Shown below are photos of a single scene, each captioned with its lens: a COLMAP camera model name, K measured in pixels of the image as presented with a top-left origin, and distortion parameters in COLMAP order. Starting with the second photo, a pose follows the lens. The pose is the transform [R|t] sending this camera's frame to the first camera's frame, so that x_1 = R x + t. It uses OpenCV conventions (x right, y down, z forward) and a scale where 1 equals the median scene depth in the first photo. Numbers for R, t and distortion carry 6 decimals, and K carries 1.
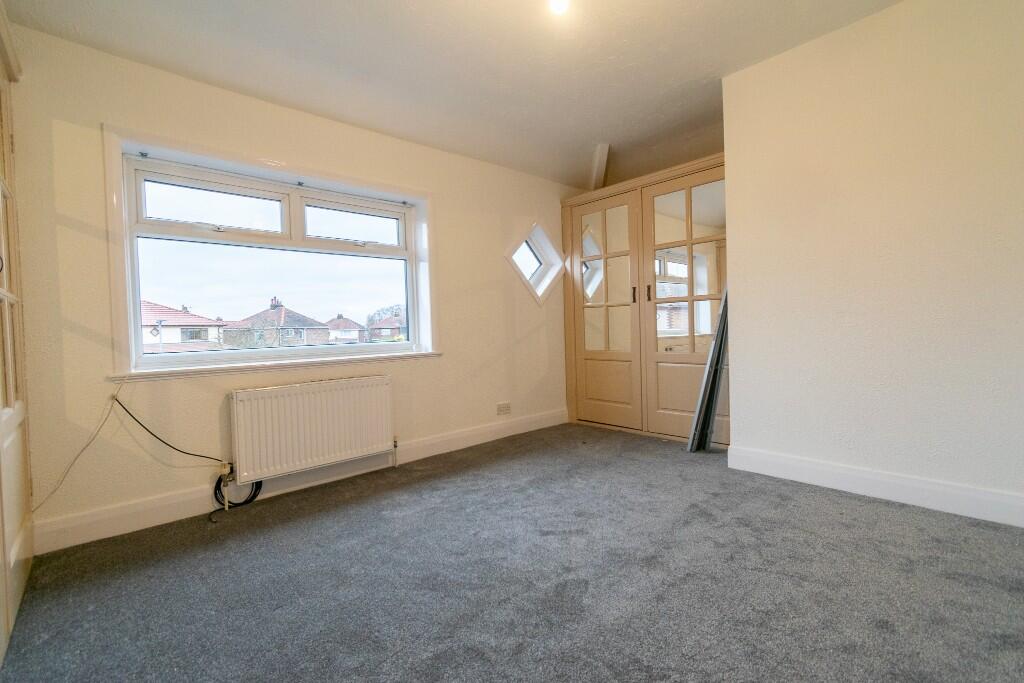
lens RADIAL K [[452.1, 0, 513.9], [0, 452.1, 337.5], [0, 0, 1]] dist [0.005624, -0.002156]
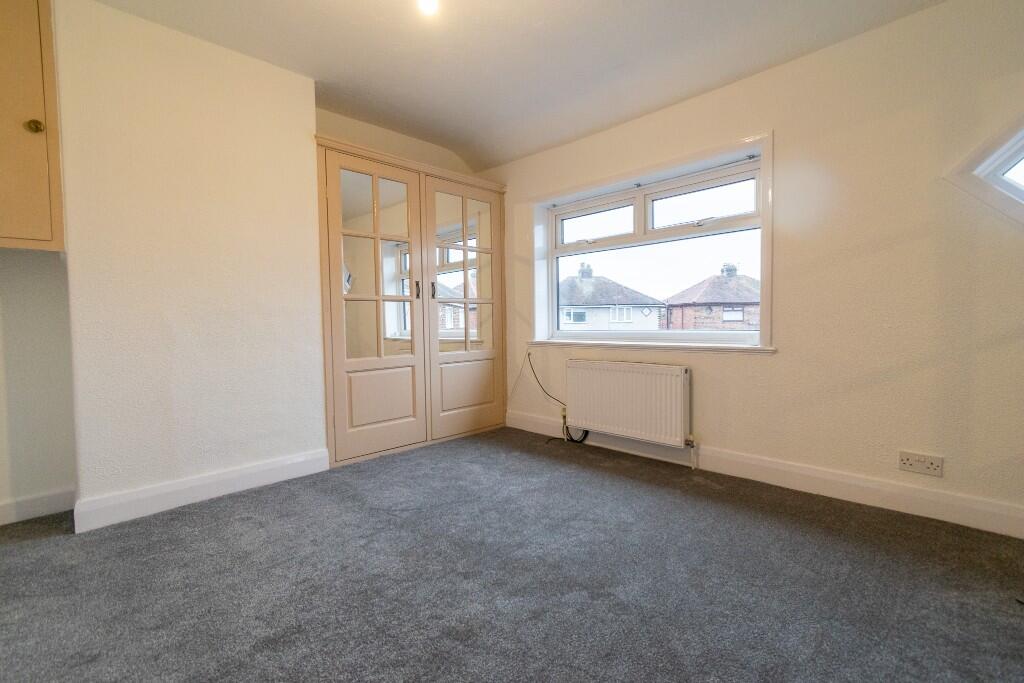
lens RADIAL K [[452.1, 0, 514.6], [0, 452.1, 342.4], [0, 0, 1]] dist [0.005624, -0.002156]
pose [[0.044225, 0.079376, -0.995863, 0.664455], [-0.005384, 0.996843, 0.079215, -0.040915], [0.999007, 0.001858, 0.044512, 0.656589]]
